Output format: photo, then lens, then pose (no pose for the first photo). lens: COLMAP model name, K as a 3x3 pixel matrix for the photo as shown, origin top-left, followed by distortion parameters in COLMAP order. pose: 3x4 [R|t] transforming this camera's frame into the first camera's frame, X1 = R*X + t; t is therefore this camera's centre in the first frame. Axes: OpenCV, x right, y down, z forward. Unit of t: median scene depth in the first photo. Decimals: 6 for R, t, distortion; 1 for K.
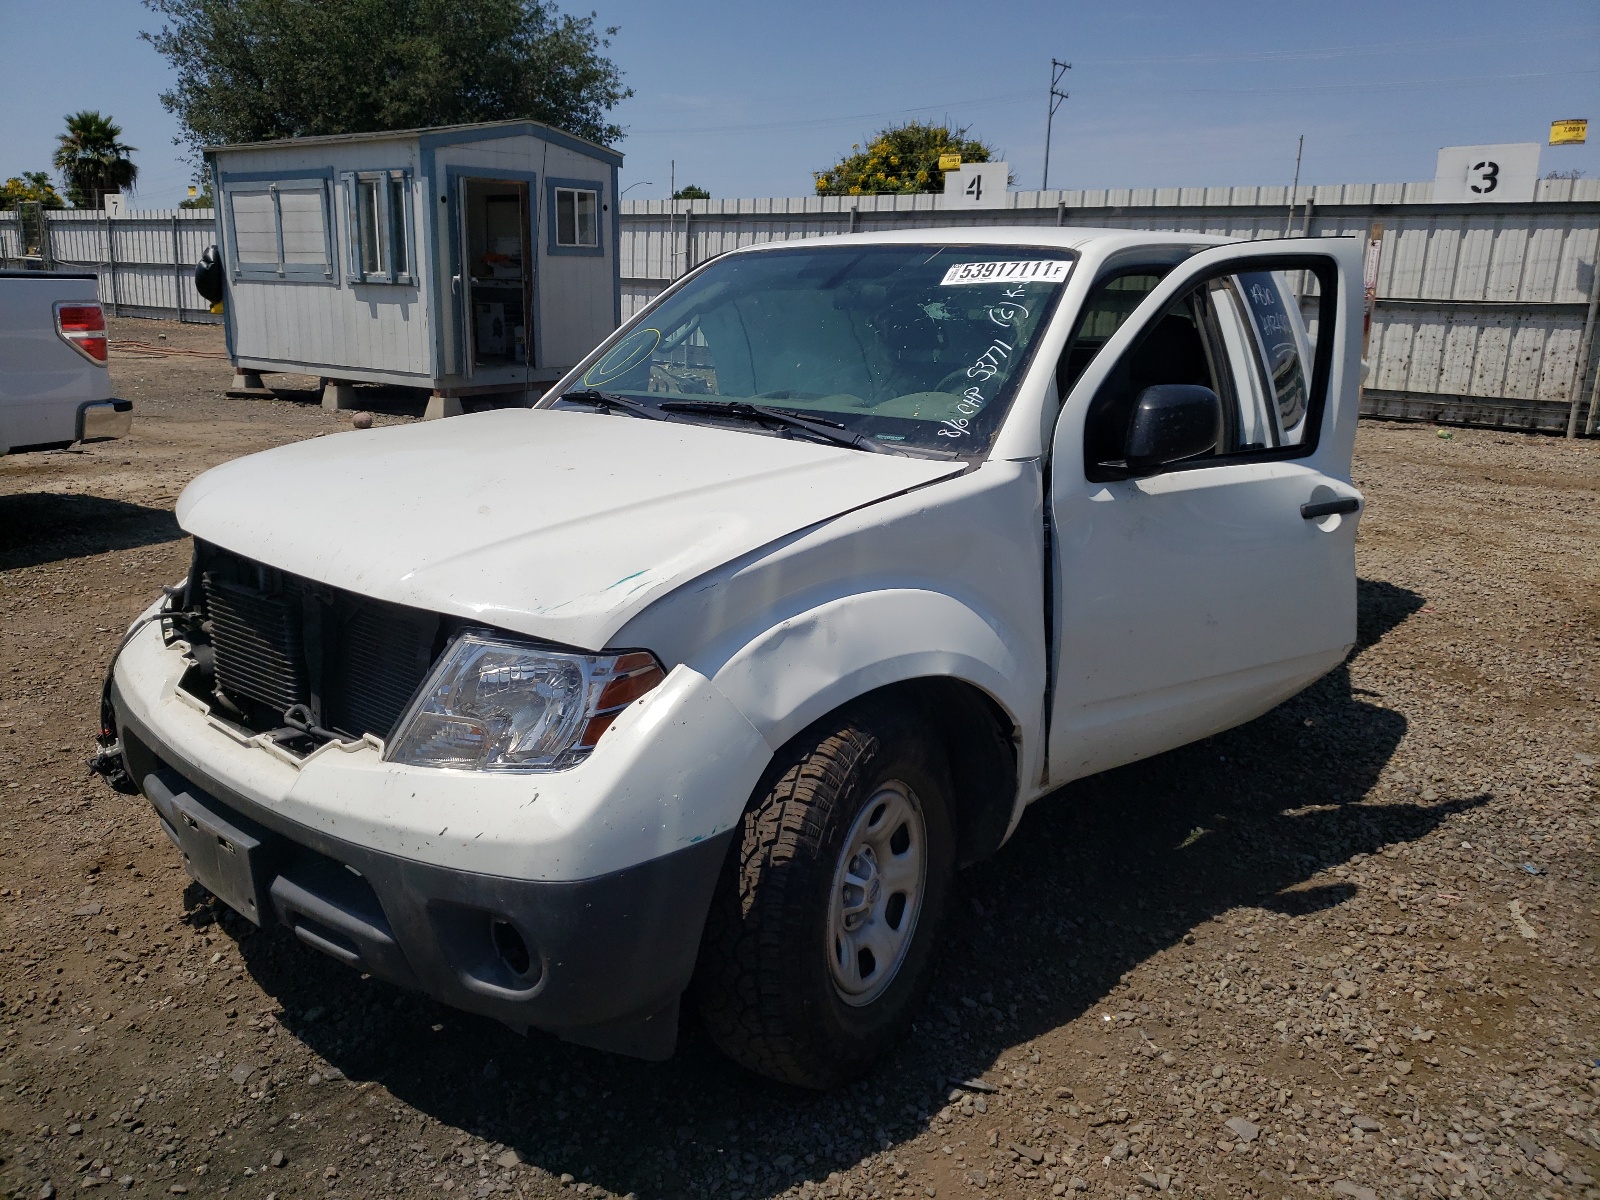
lens RADIAL K [[1254.6, 0, 800.1], [0, 1254.6, 592.1], [0, 0, 1]] dist [0.012547, -0.012174]
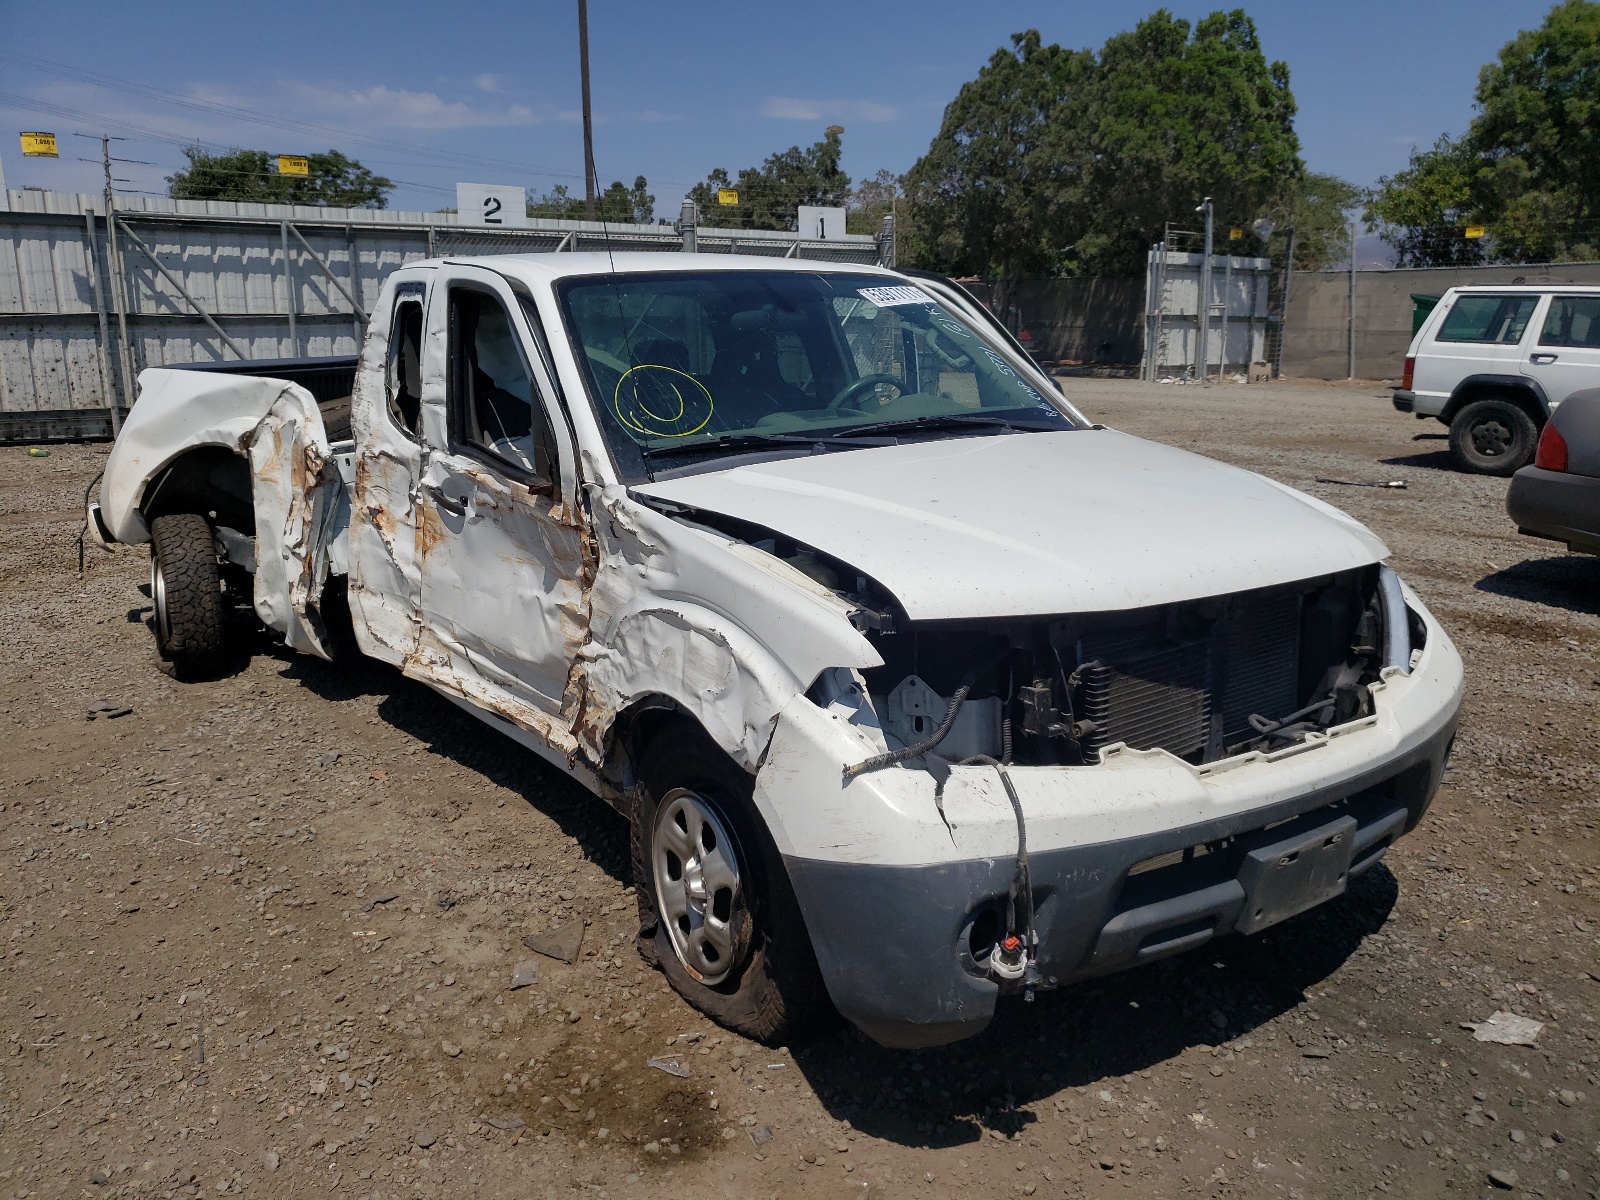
lens RADIAL K [[1254.6, 0, 797.7], [0, 1254.6, 607.6], [0, 0, 1]] dist [0.012547, -0.012174]
pose [[0.304076, -0.235741, 0.923019, -0.210589], [0.229995, 0.958404, 0.169010, -0.037607], [-0.924467, 0.160898, 0.345647, 0.139228]]
